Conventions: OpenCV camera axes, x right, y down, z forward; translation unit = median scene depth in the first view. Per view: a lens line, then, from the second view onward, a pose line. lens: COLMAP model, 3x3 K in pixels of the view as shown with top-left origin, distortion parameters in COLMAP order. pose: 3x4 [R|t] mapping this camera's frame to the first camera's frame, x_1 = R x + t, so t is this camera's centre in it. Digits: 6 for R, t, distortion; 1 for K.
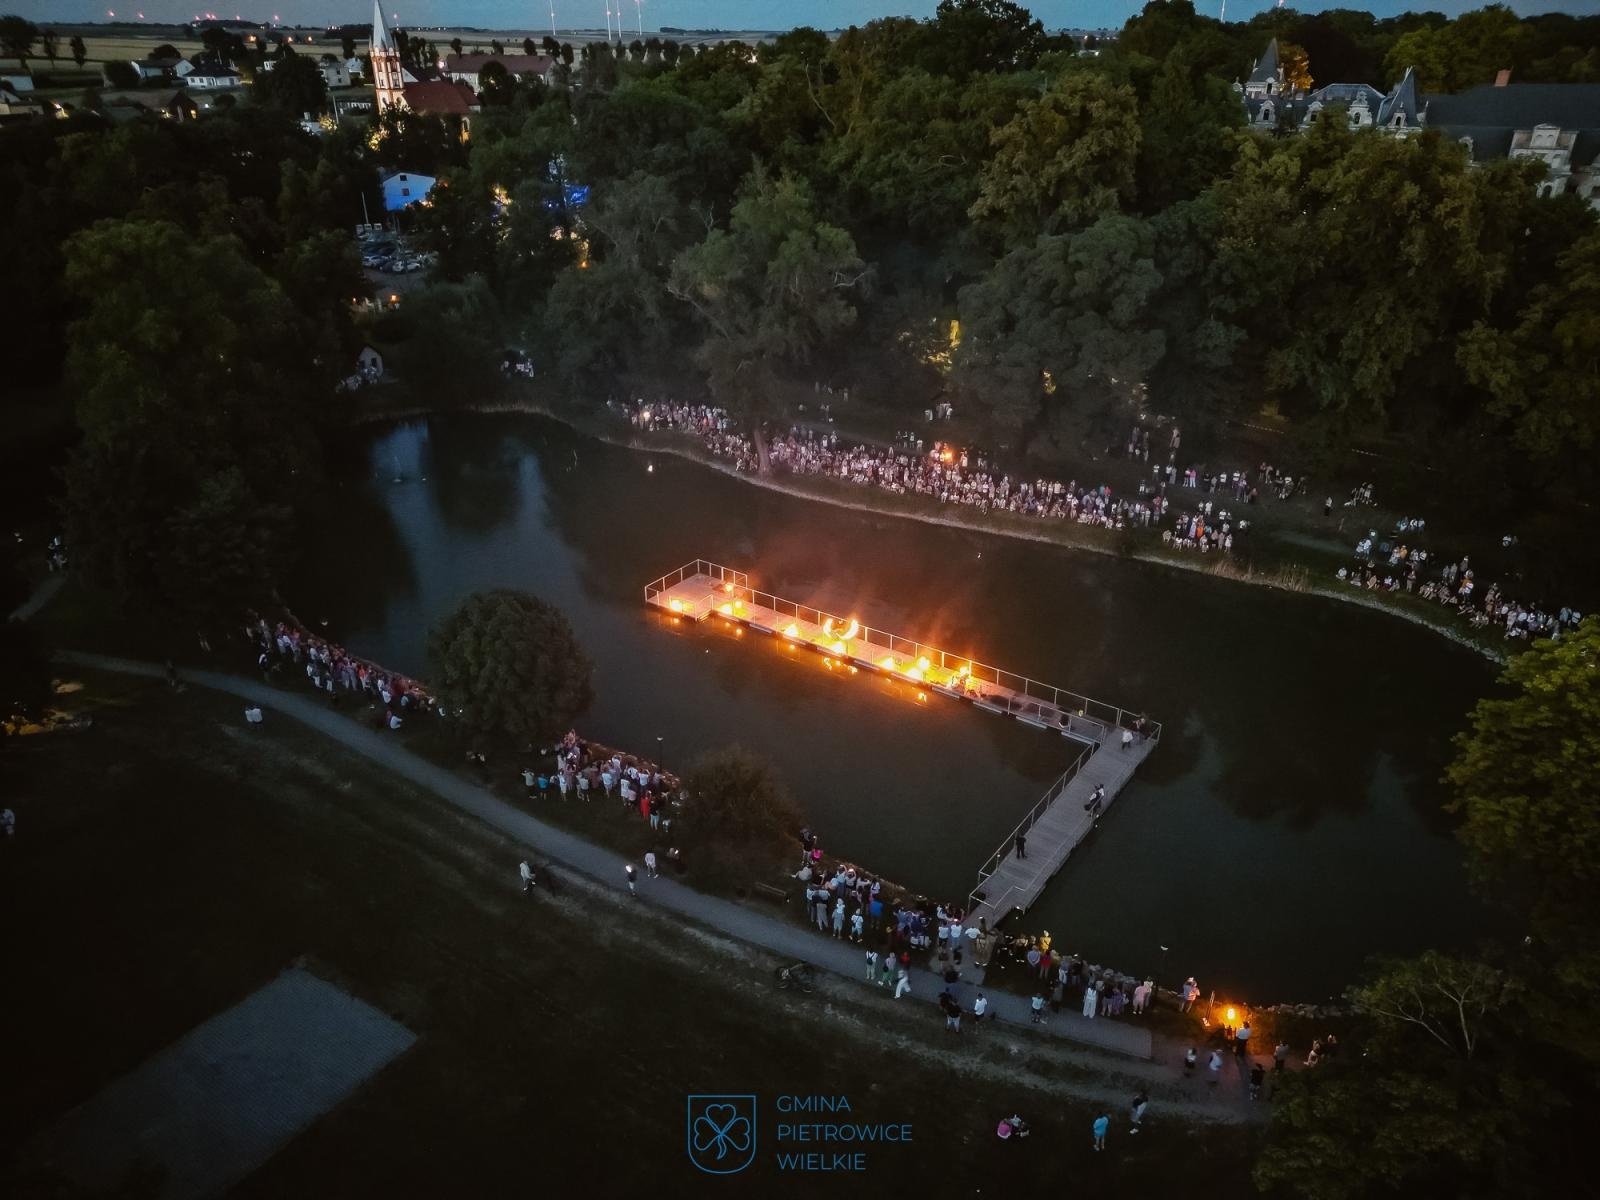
lens RADIAL K [[1155.1, 0, 793.5], [0, 1155.1, 573.6], [0, 0, 1]] dist [0.083466, -0.094129]
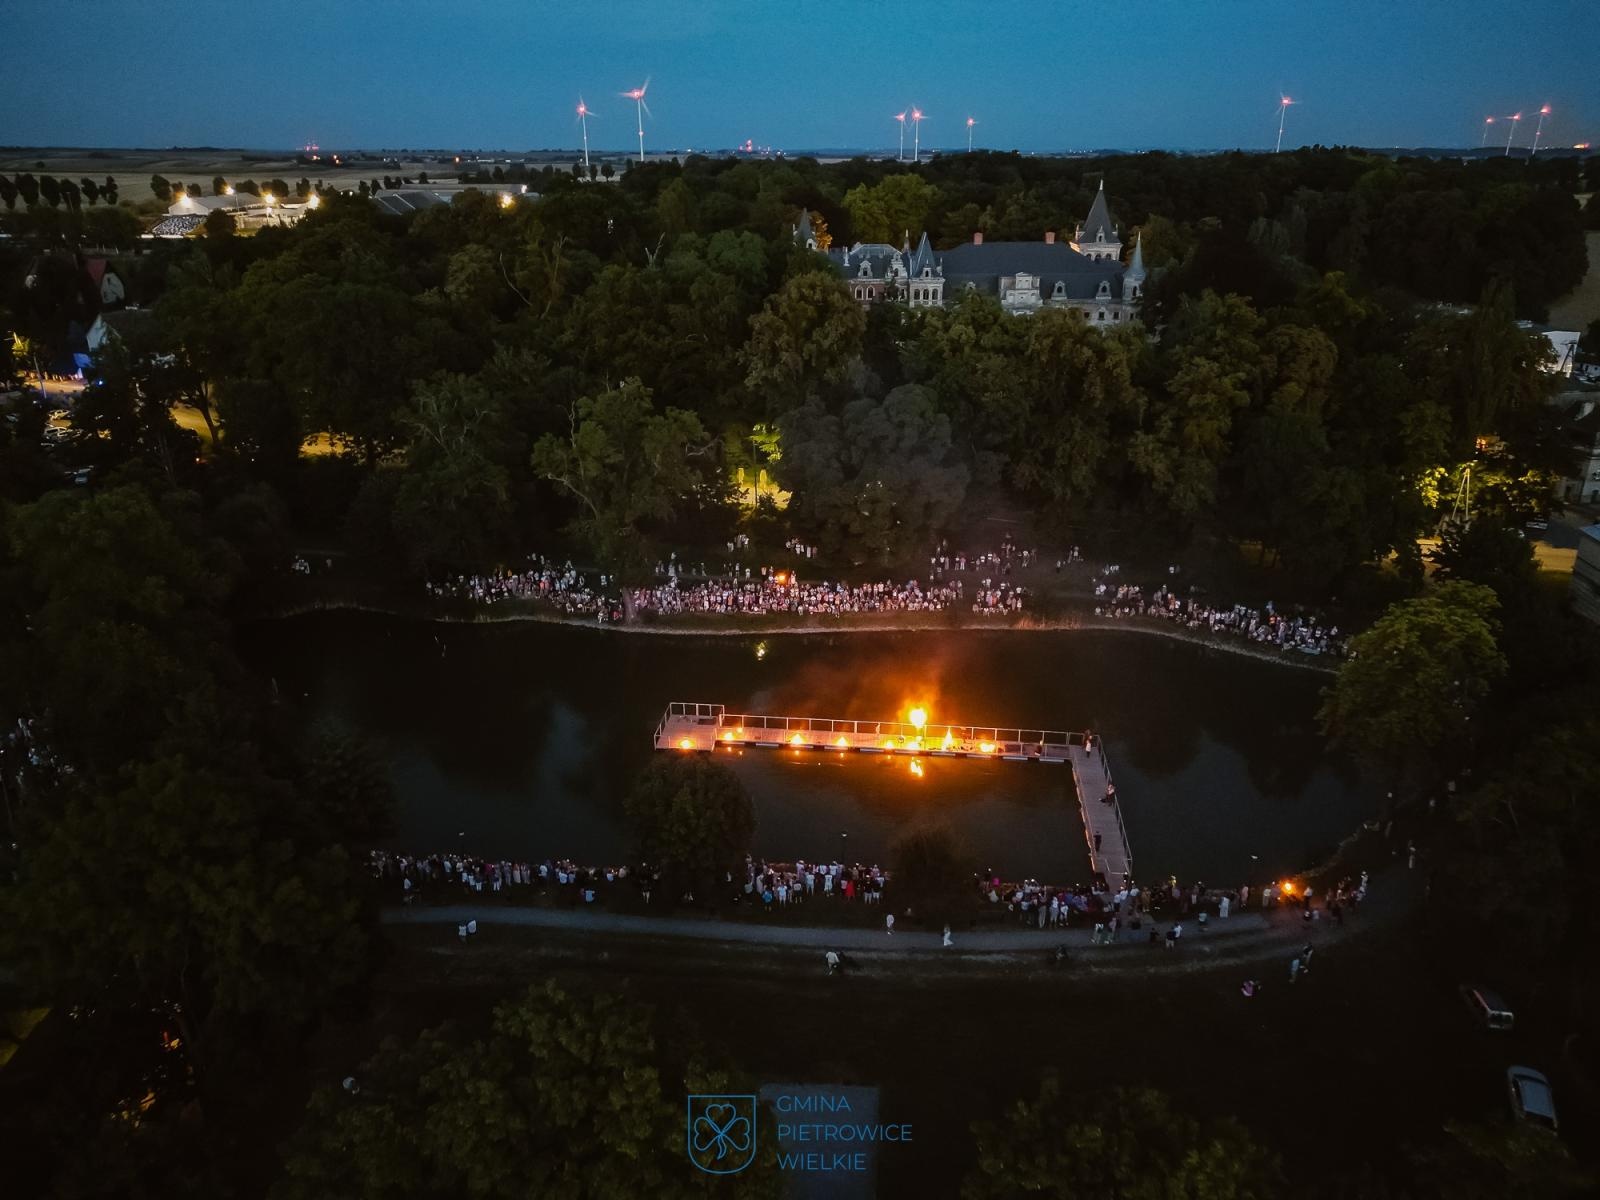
lens RADIAL K [[1155.1, 0, 793.5], [0, 1155.1, 573.6], [0, 0, 1]] dist [0.083466, -0.094129]
pose [[0.868135, -0.173492, 0.465018, -0.514355], [0.210664, 0.977136, -0.028728, -0.083101], [-0.449402, 0.122902, 0.884835, -0.102287]]
